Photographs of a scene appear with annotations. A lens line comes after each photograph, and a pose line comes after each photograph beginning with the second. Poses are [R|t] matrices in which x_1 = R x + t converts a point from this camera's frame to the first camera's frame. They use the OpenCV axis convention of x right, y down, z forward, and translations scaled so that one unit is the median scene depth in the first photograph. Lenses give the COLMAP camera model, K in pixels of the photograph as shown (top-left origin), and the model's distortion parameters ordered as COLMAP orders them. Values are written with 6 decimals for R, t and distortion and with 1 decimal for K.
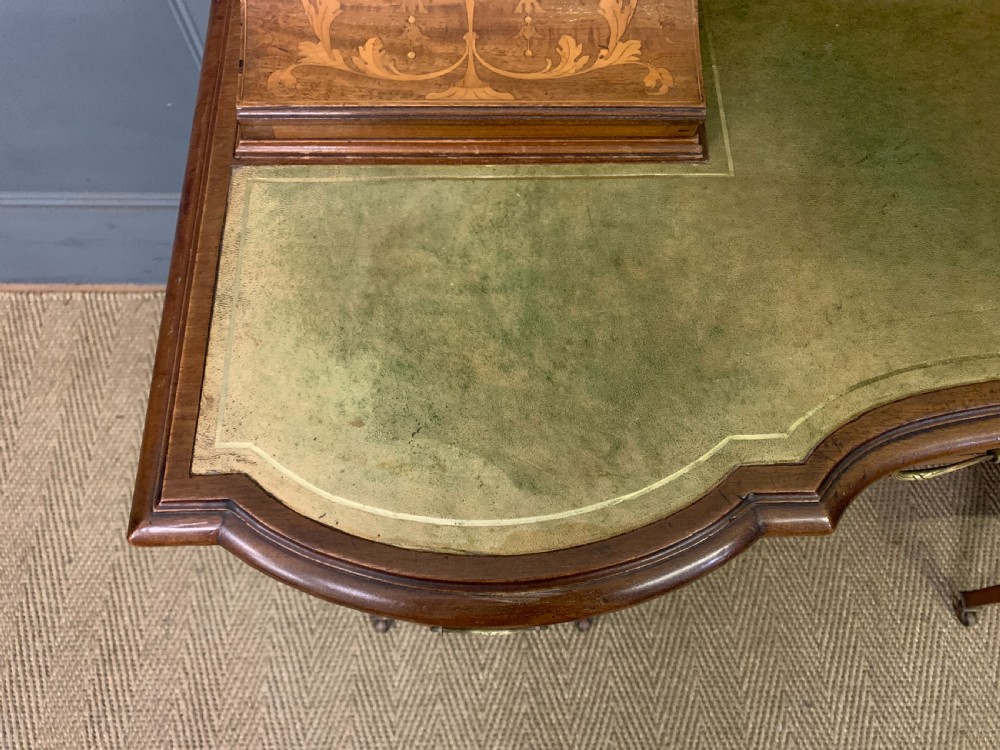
lens RADIAL K [[774.1, 0, 497.4], [0, 774.1, 361.6], [0, 0, 1]] dist [0.006811, 0.005374]
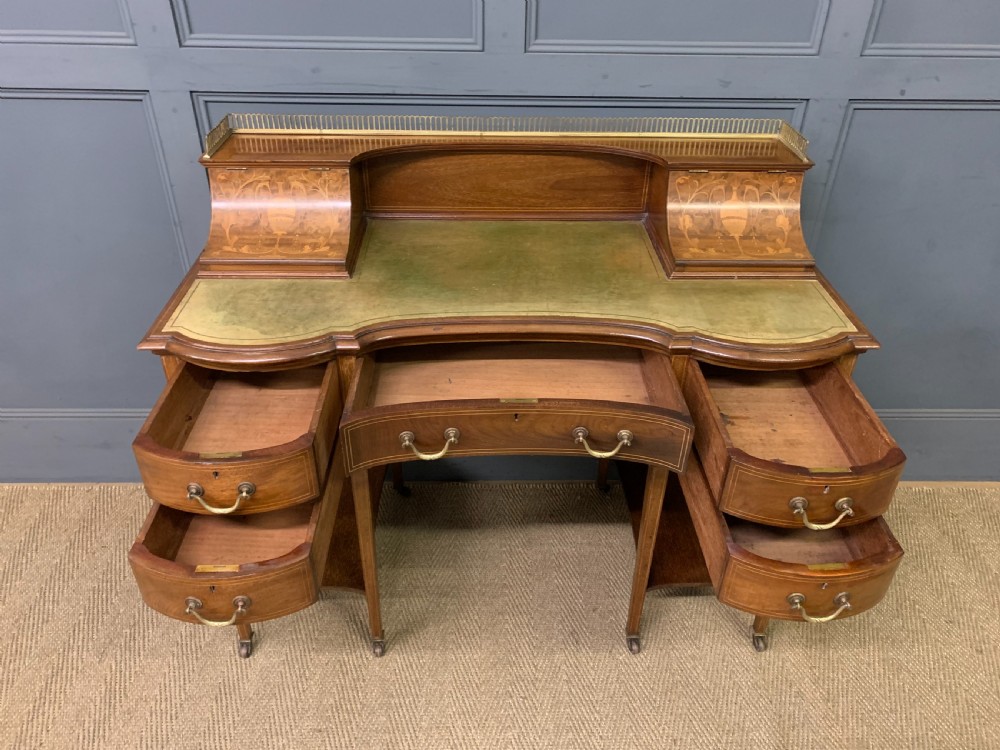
lens RADIAL K [[760.5, 0, 502.1], [0, 760.5, 378.1], [0, 0, 1]] dist [0.019922, -0.005442]
pose [[0.999947, -0.007387, 0.007170, 0.783418], [0.010101, 0.838352, -0.545036, 1.599219], [-0.001985, 0.545080, 0.838382, -1.226244]]
